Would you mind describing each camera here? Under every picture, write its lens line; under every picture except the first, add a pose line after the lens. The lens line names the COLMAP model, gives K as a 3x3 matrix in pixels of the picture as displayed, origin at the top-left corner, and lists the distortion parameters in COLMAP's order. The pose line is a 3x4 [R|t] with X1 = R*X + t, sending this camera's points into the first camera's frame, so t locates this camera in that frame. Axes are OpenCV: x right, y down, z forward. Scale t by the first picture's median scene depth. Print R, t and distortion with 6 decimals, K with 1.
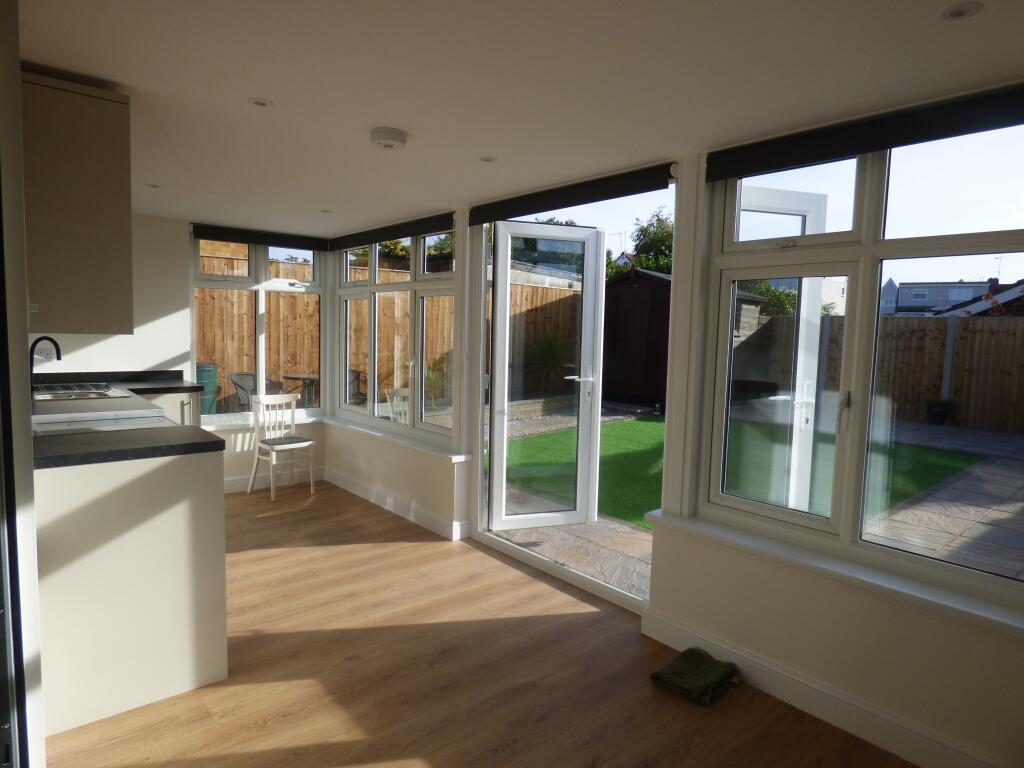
lens RADIAL K [[625.3, 0, 516.2], [0, 625.3, 381.7], [0, 0, 1]] dist [-0.014695, 0.000898]
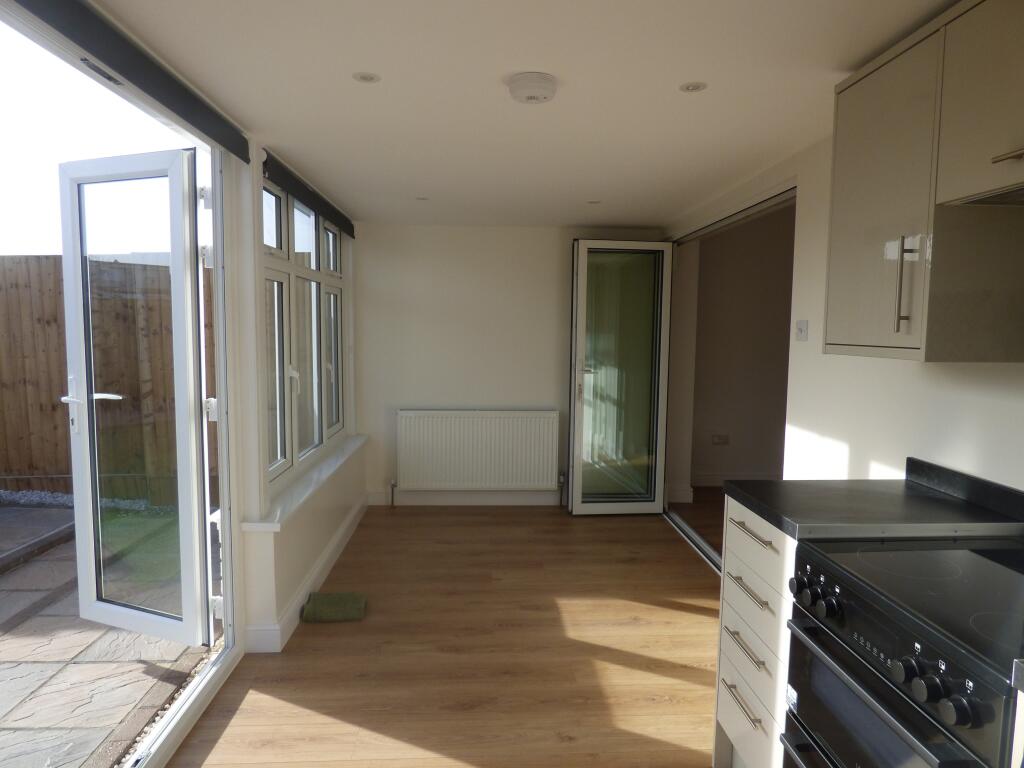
lens RADIAL K [[625.3, 0, 512.5], [0, 625.3, 384.2], [0, 0, 1]] dist [-0.014695, 0.000898]
pose [[-0.795835, -0.095565, 0.597924, -0.425593], [0.013265, 0.984478, 0.175004, -0.105250], [-0.605368, 0.147206, -0.782215, 1.054250]]
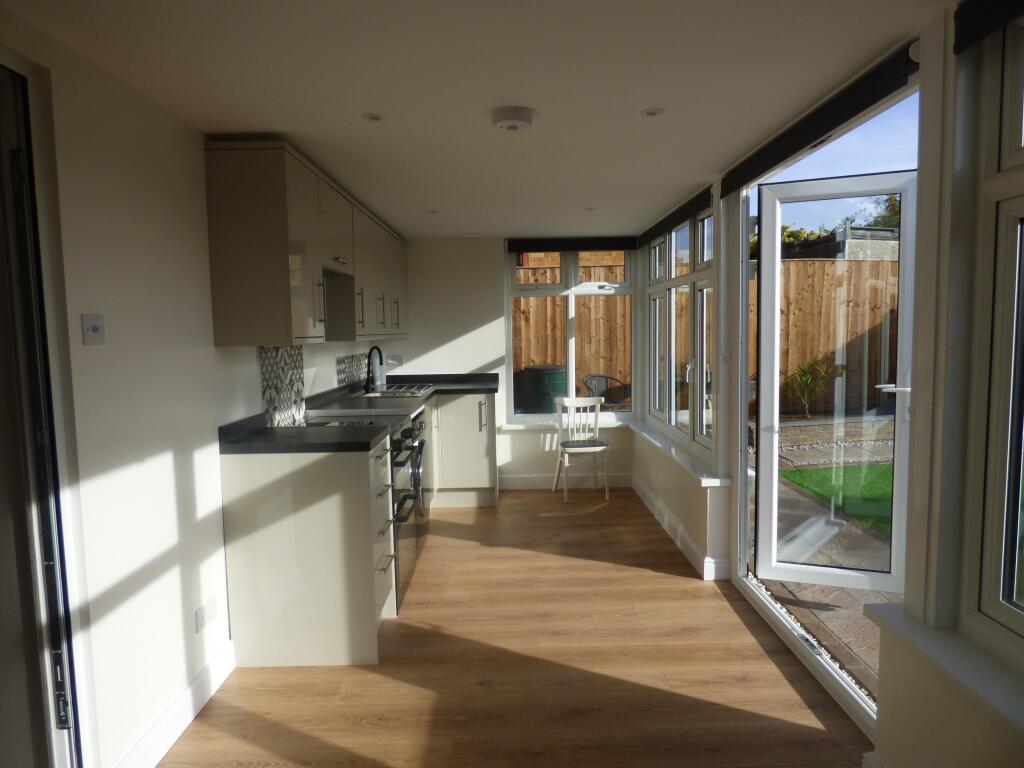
lens RADIAL K [[625.3, 0, 514.0], [0, 625.3, 380.7], [0, 0, 1]] dist [-0.014695, 0.000898]
pose [[0.763062, 0.012859, -0.646198, 0.242421], [-0.014137, 0.999895, 0.003204, -0.010352], [0.646171, 0.006691, 0.763163, 0.201535]]
